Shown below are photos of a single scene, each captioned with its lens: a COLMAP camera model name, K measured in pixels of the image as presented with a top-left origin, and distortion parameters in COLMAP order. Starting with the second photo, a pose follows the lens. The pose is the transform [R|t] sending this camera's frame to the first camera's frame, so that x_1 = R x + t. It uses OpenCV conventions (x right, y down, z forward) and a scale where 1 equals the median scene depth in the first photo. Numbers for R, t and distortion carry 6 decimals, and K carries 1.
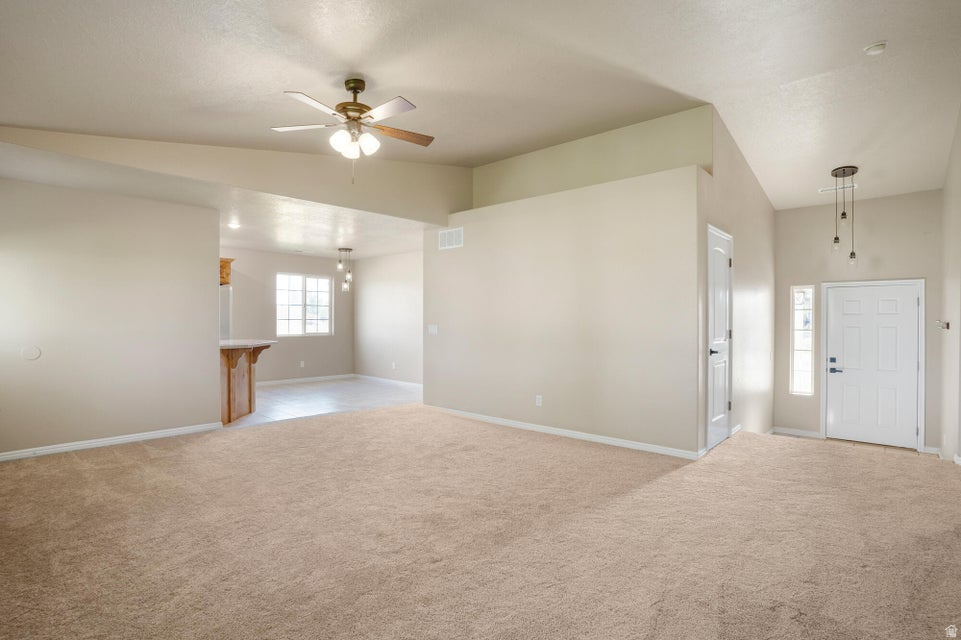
lens RADIAL K [[475.2, 0, 470.9], [0, 475.2, 319.6], [0, 0, 1]] dist [-0.063230, 0.021965]
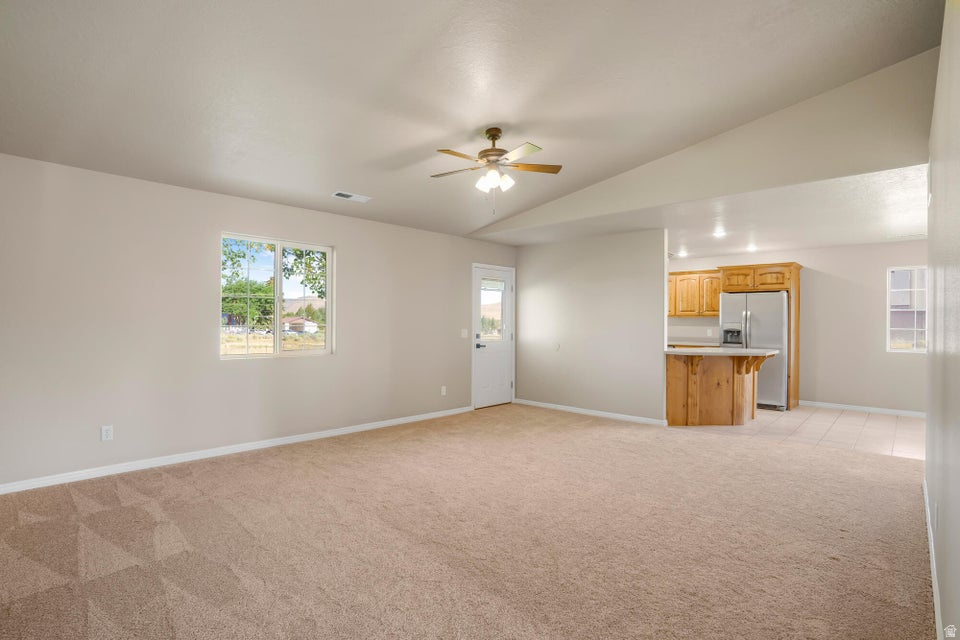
lens RADIAL K [[474.7, 0, 479.5], [0, 474.7, 325.4], [0, 0, 1]] dist [-0.063230, 0.021965]
pose [[0.001354, 0.006933, -0.999975, 0.493931], [-0.011361, 0.999912, 0.006917, -0.006111], [0.999935, 0.011351, 0.001432, 0.489484]]
